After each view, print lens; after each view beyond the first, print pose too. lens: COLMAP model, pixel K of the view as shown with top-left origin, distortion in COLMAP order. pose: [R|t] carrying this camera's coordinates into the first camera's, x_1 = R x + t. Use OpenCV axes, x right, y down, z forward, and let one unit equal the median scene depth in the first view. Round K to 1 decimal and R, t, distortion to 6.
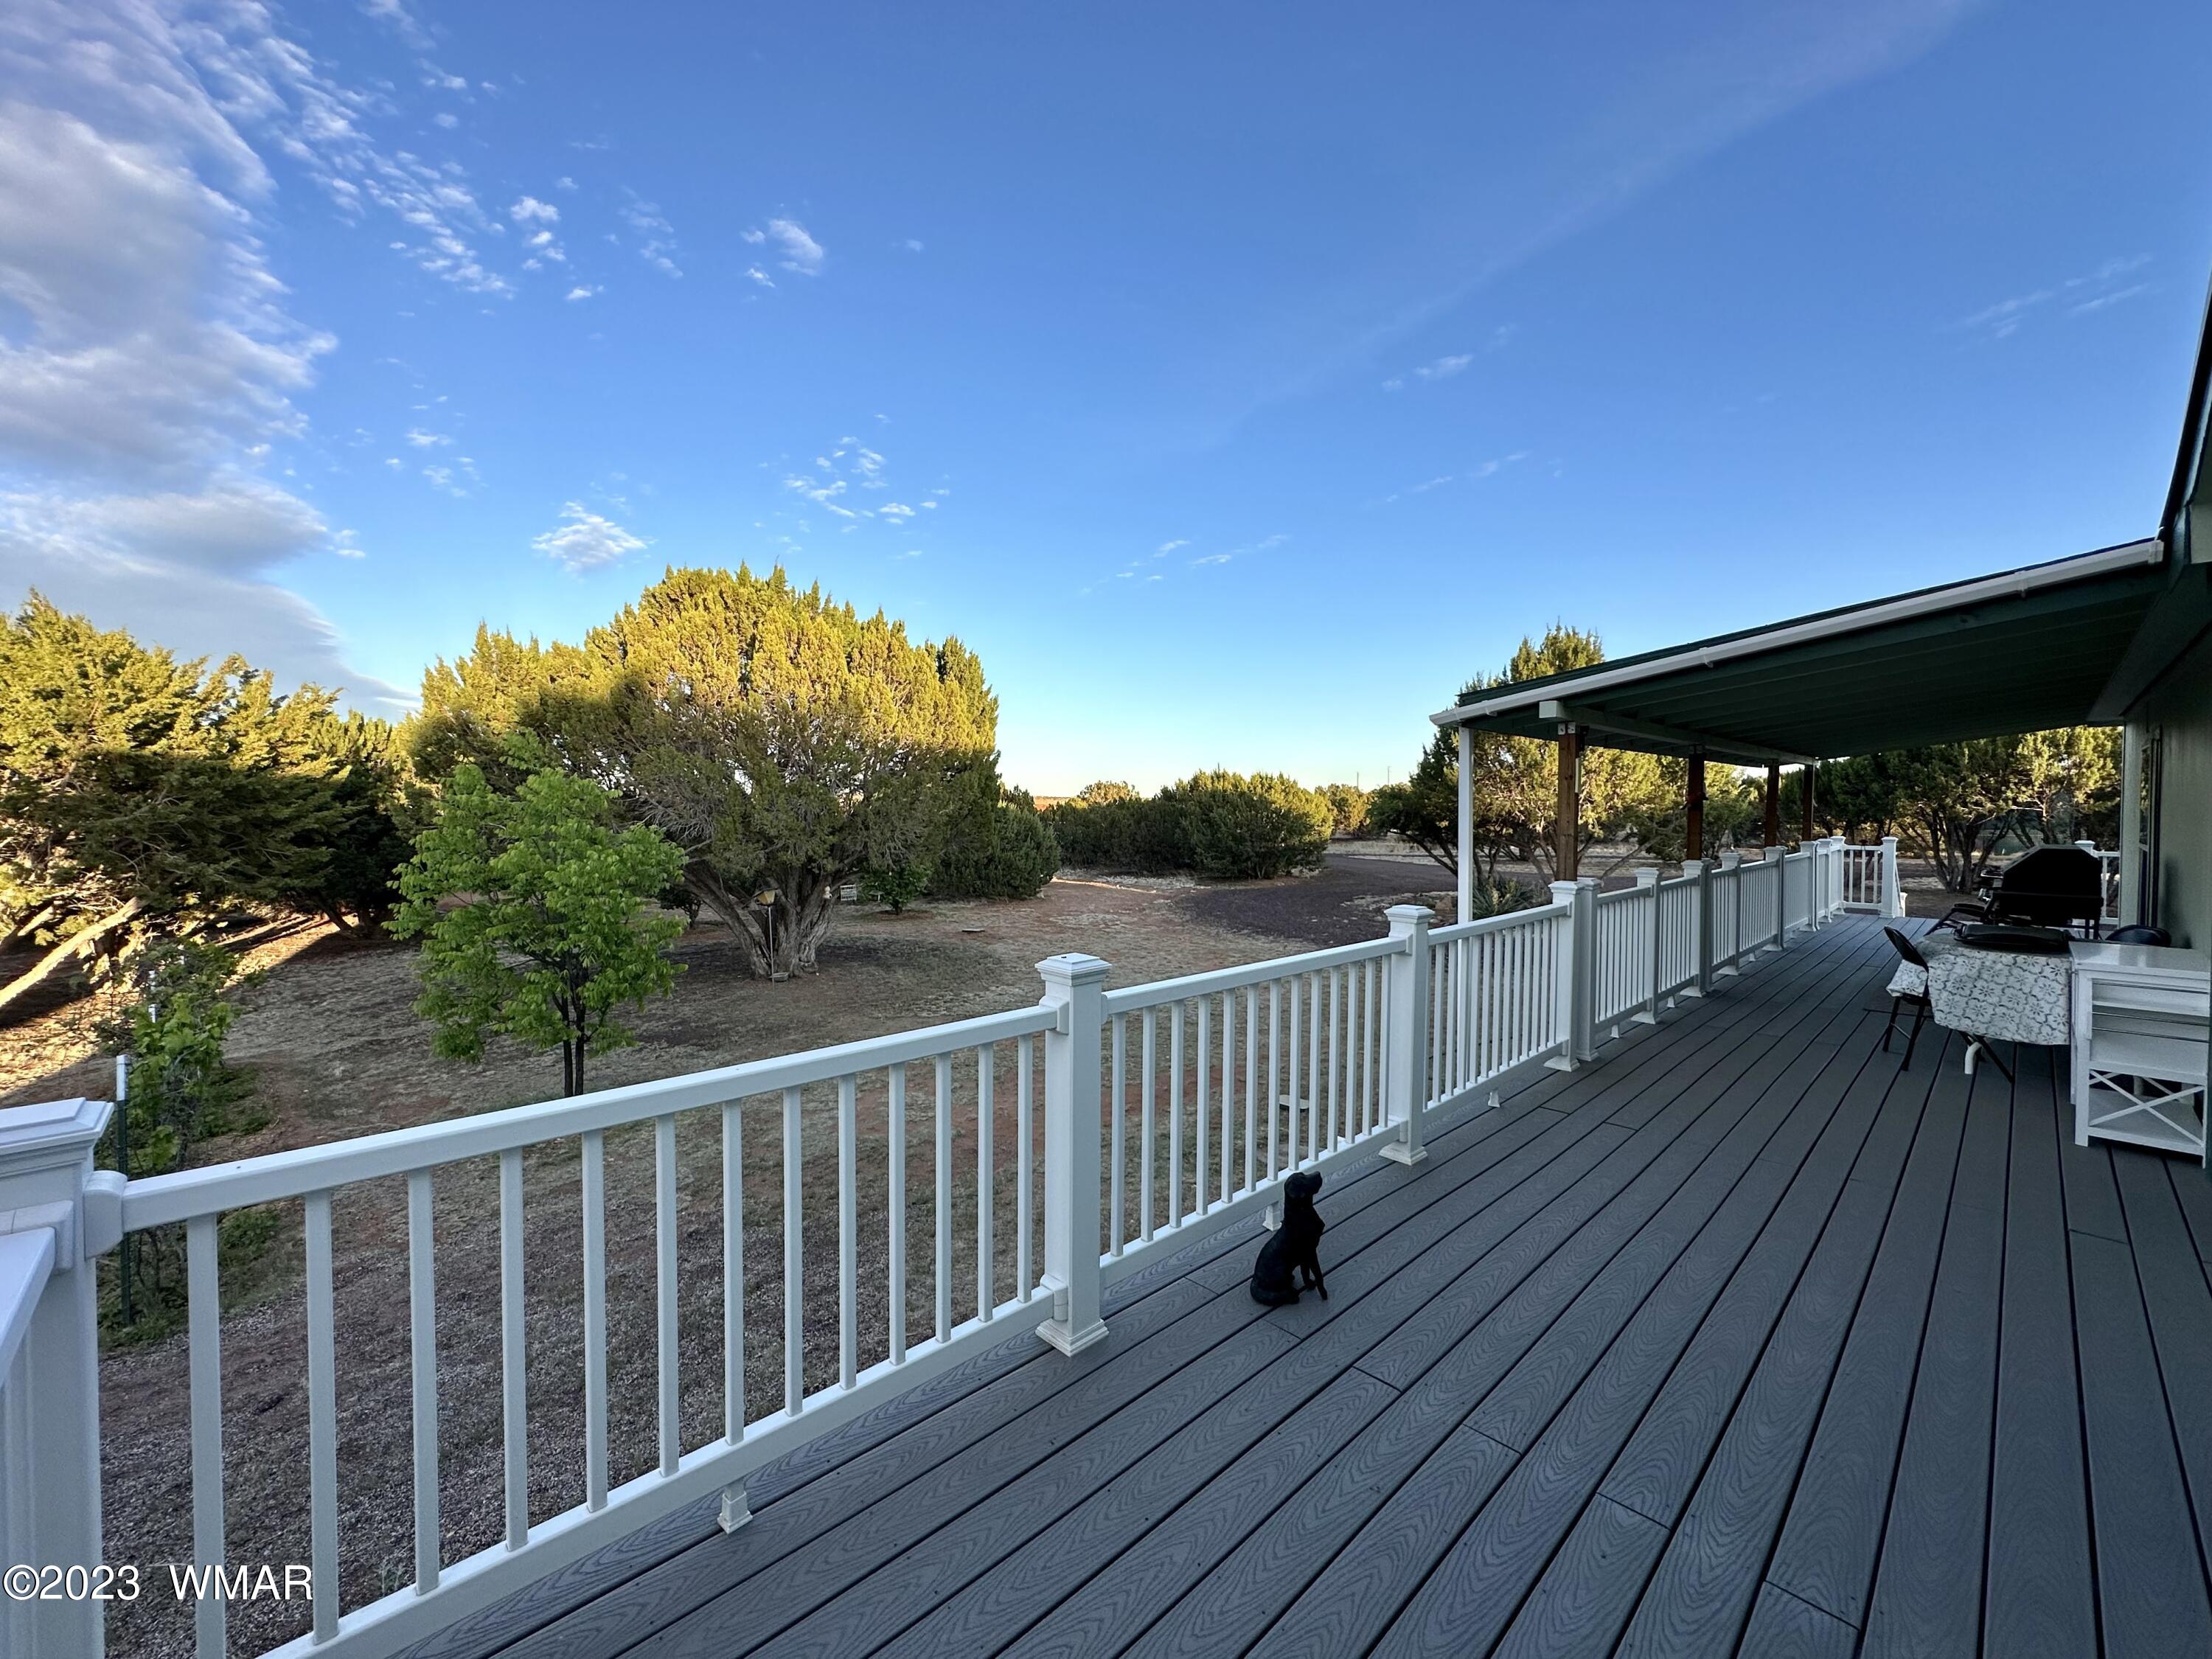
lens RADIAL K [[888.8, 0, 1107.7], [0, 888.8, 830.5], [0, 0, 1]] dist [-0.000240, -0.000422]
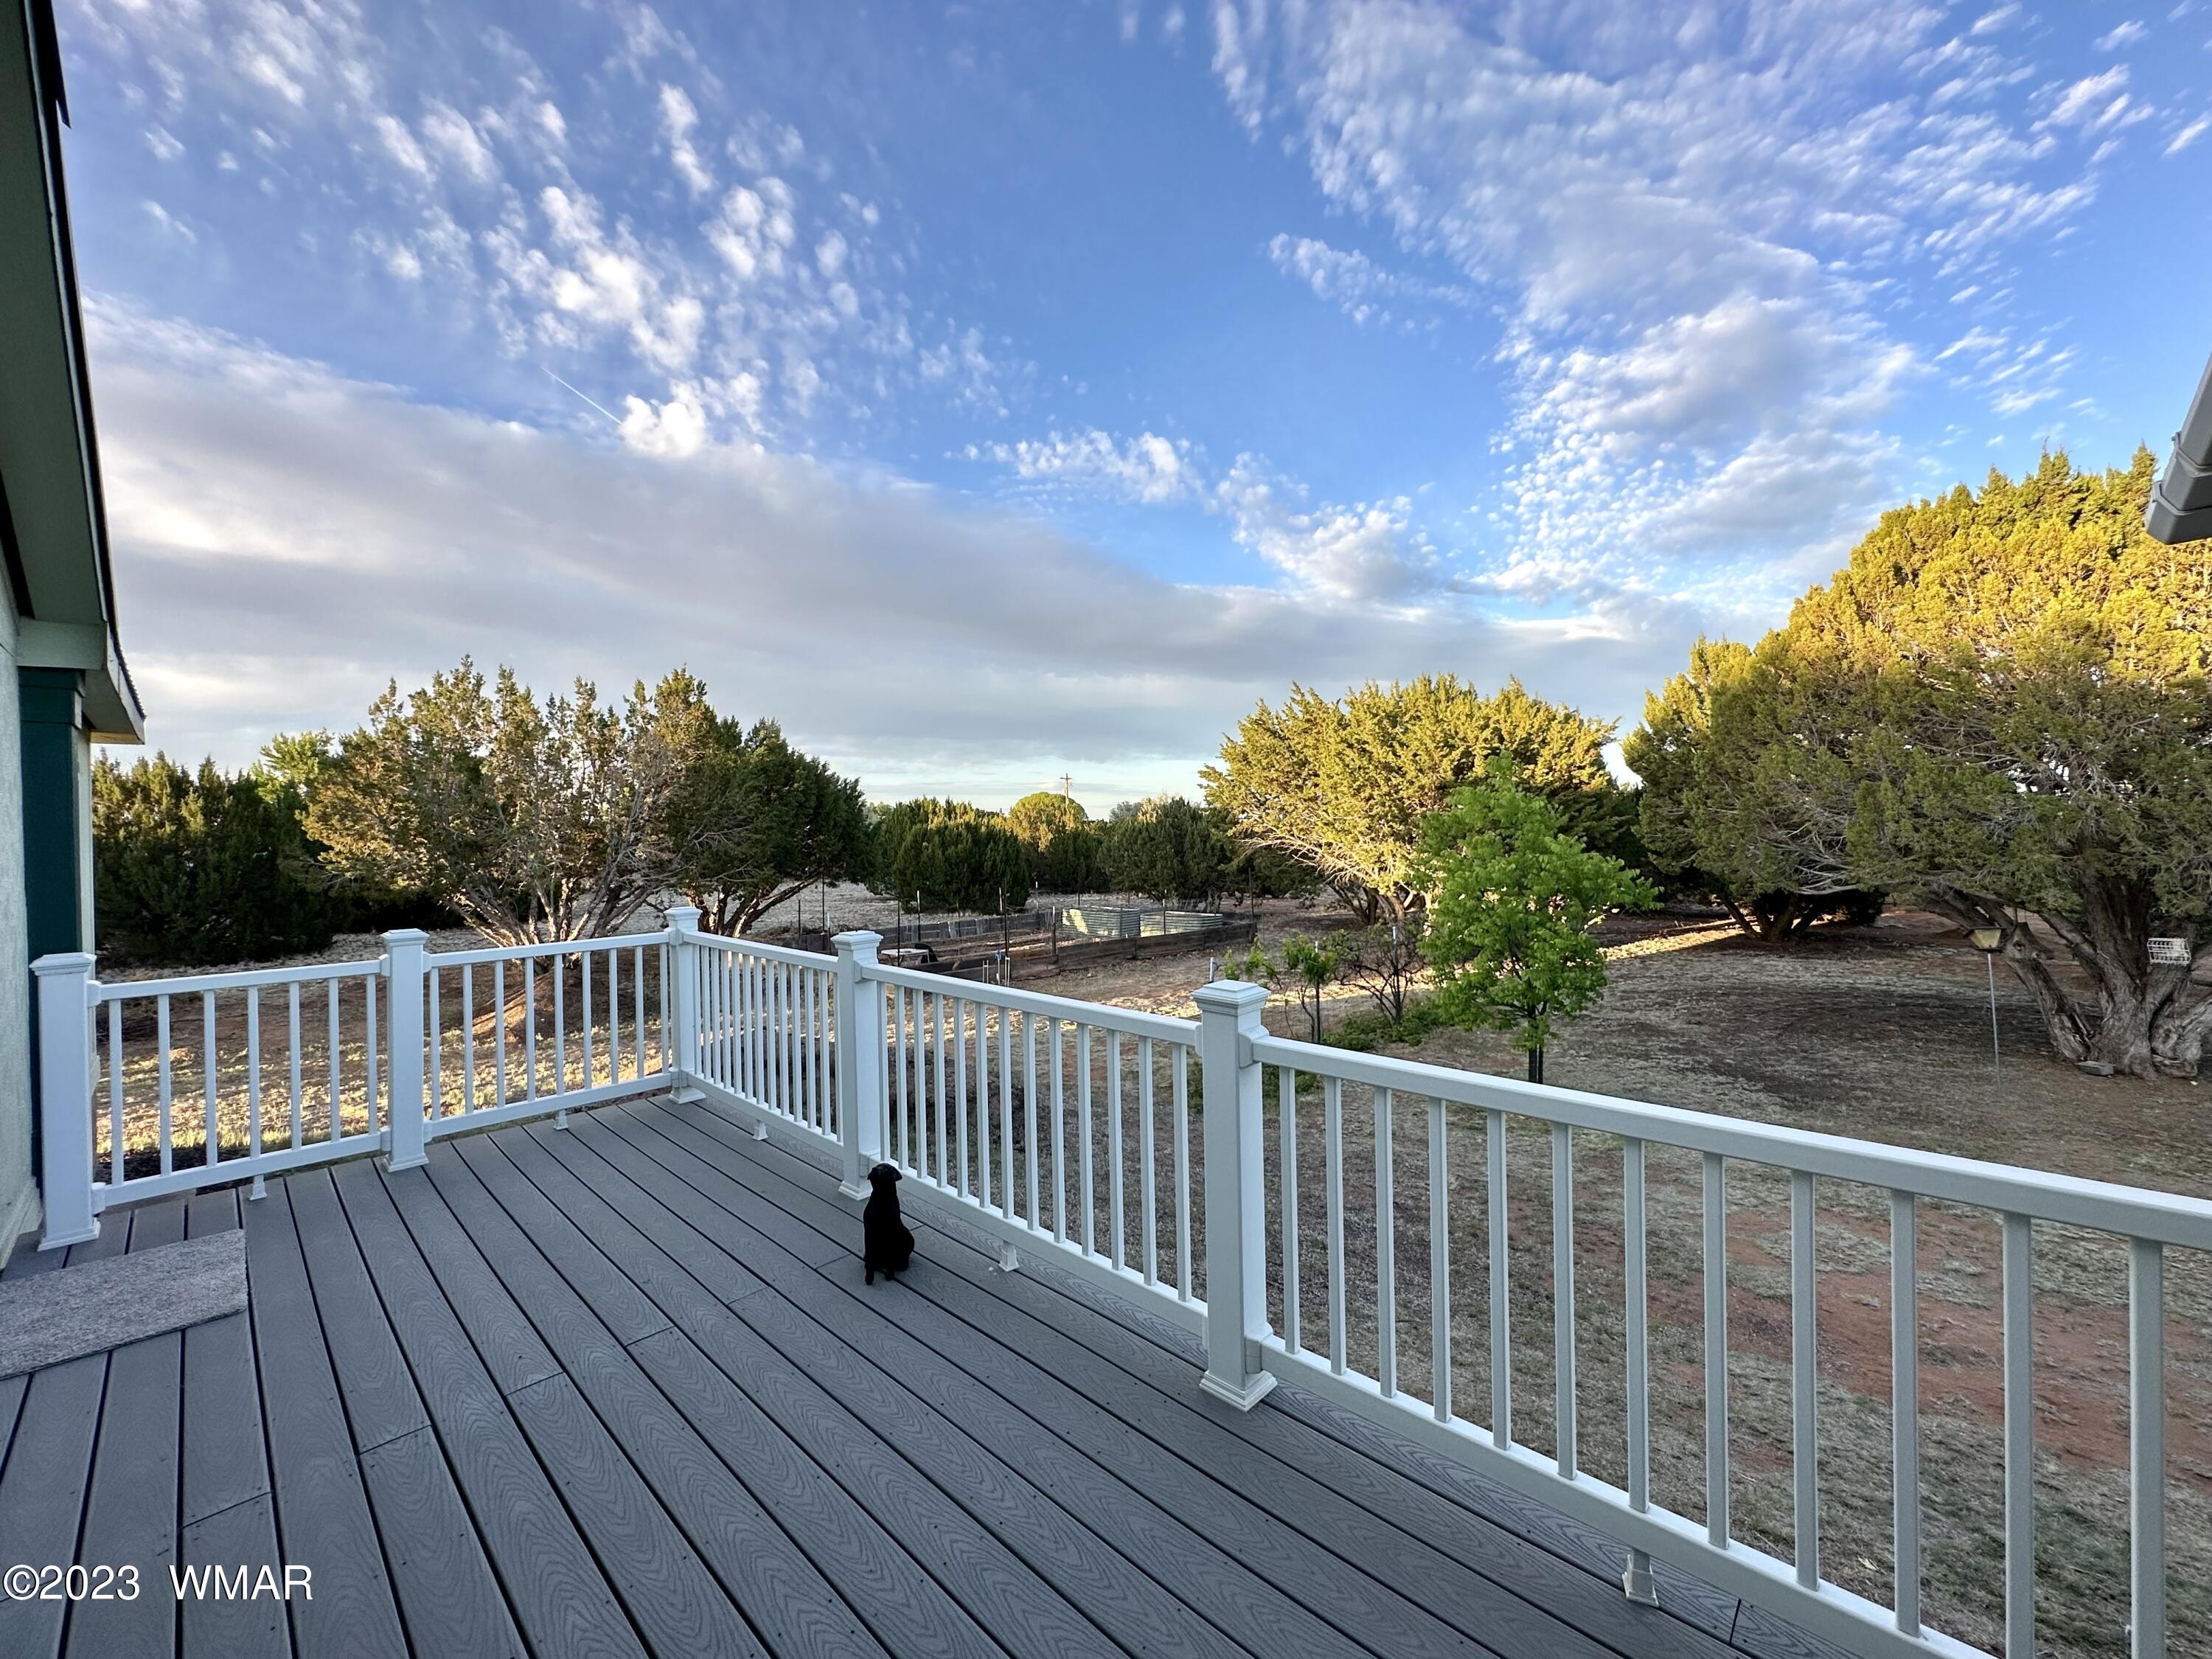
lens RADIAL K [[888.8, 0, 1170.1], [0, 888.8, 823.3], [0, 0, 1]] dist [-0.000240, -0.000422]
pose [[0.071118, 0.000520, -0.997468, 0.488835], [-0.016335, 0.999866, -0.000644, -0.021154], [0.997334, 0.016339, 0.071117, 0.453341]]
